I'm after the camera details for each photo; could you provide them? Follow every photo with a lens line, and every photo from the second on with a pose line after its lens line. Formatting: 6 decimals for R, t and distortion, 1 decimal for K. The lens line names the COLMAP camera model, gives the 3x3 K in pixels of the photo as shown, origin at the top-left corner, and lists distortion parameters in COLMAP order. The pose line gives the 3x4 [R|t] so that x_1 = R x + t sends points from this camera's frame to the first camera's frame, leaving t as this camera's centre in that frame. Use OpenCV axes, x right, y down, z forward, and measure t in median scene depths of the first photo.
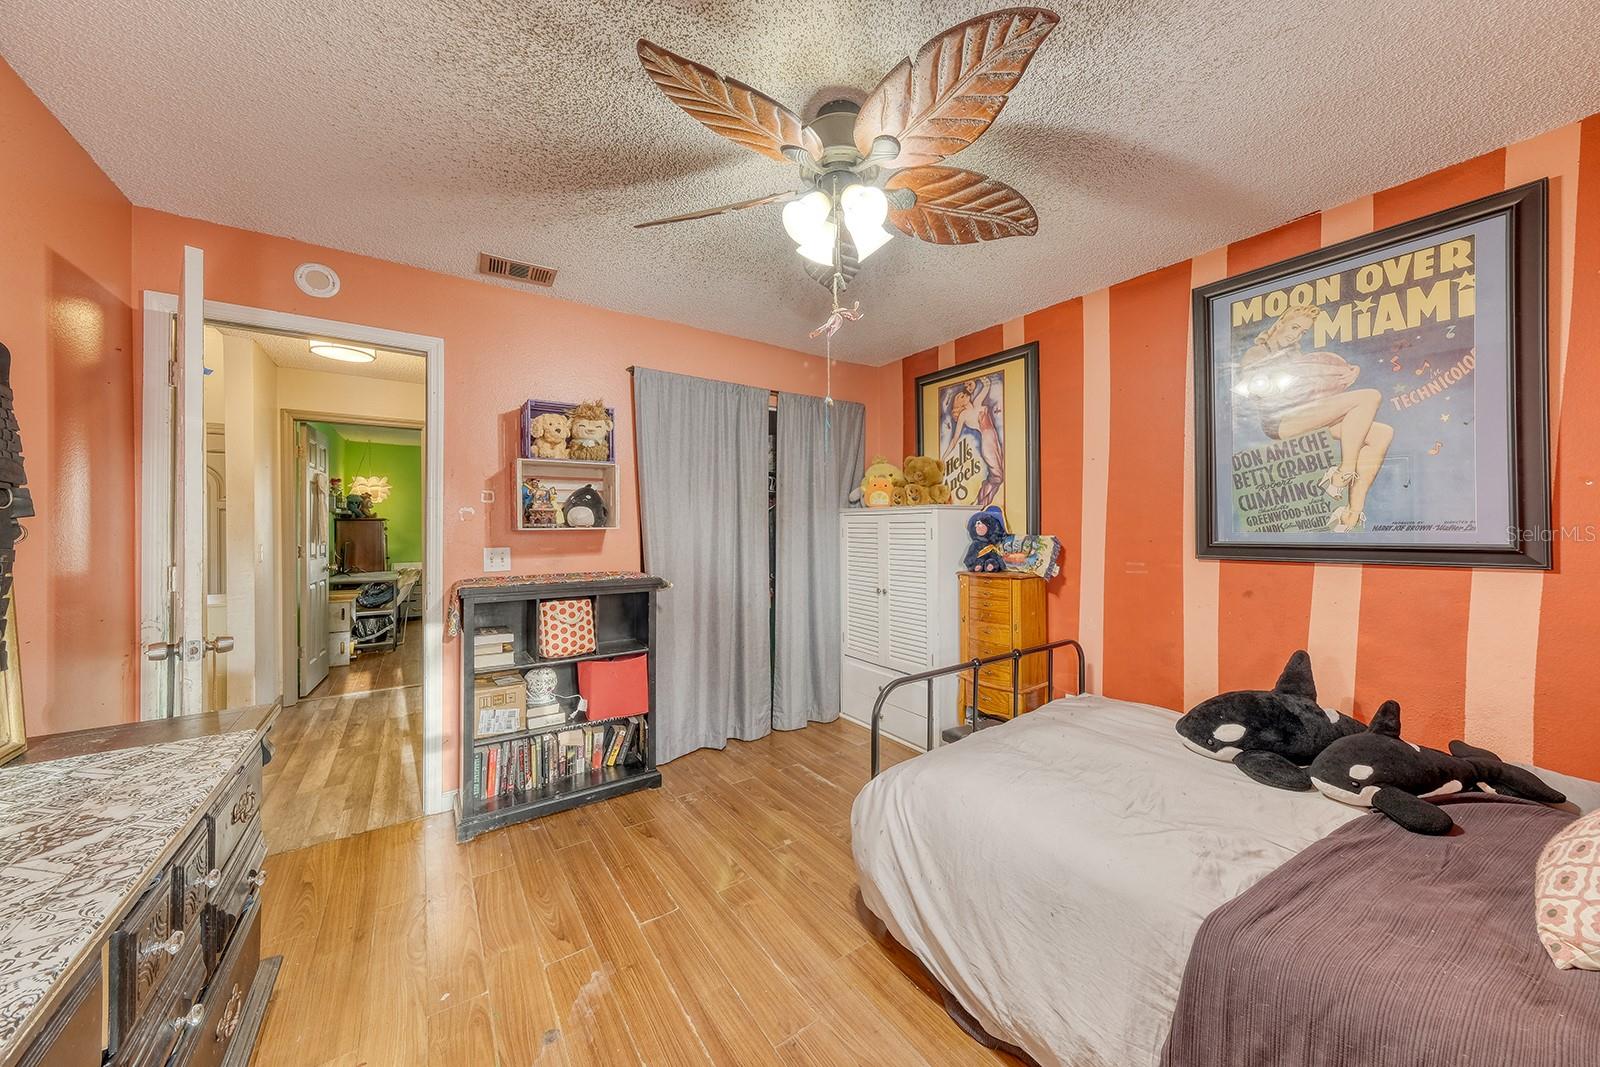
lens RADIAL K [[549.0, 0, 798.7], [0, 549.0, 528.4], [0, 0, 1]] dist [-0.000731, 0.000007]
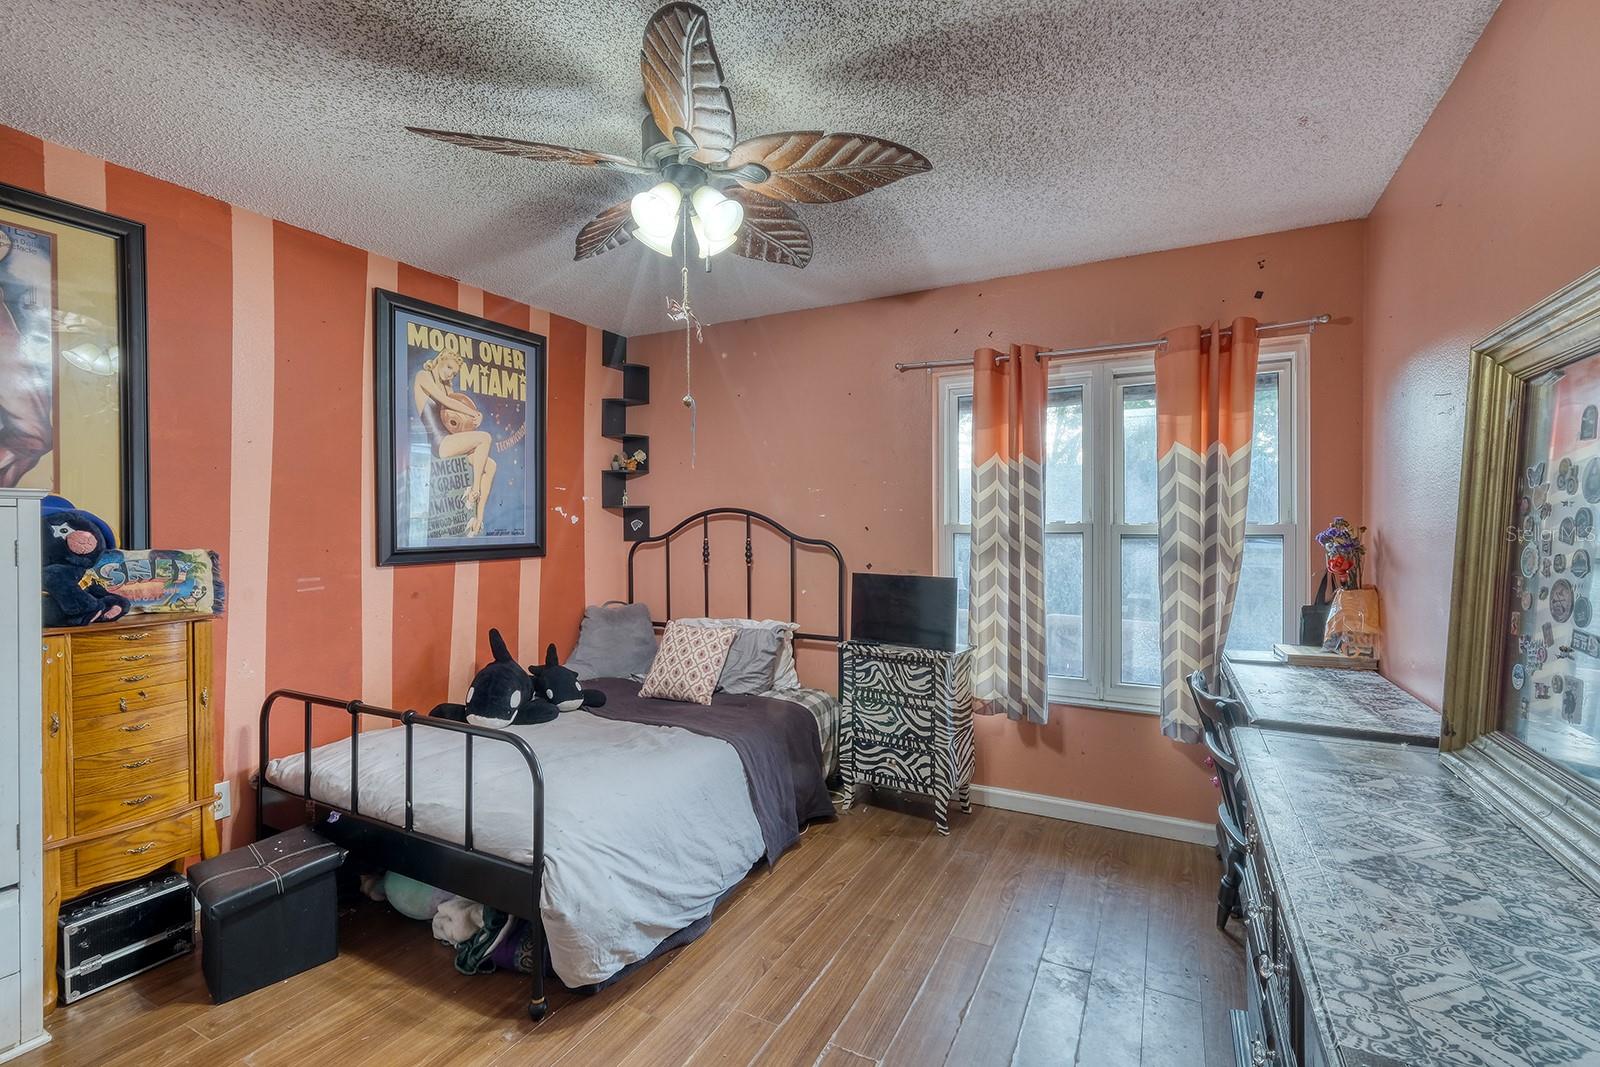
lens RADIAL K [[706.6, 0, 800.0], [0, 706.6, 533.5], [0, 0, 1]] dist [-0.001662, -0.000022]
pose [[-0.461623, -0.005975, 0.887056, -0.864474], [0.005694, 0.999937, 0.009698, -0.013184], [-0.887058, 0.009527, -0.461559, 1.084055]]
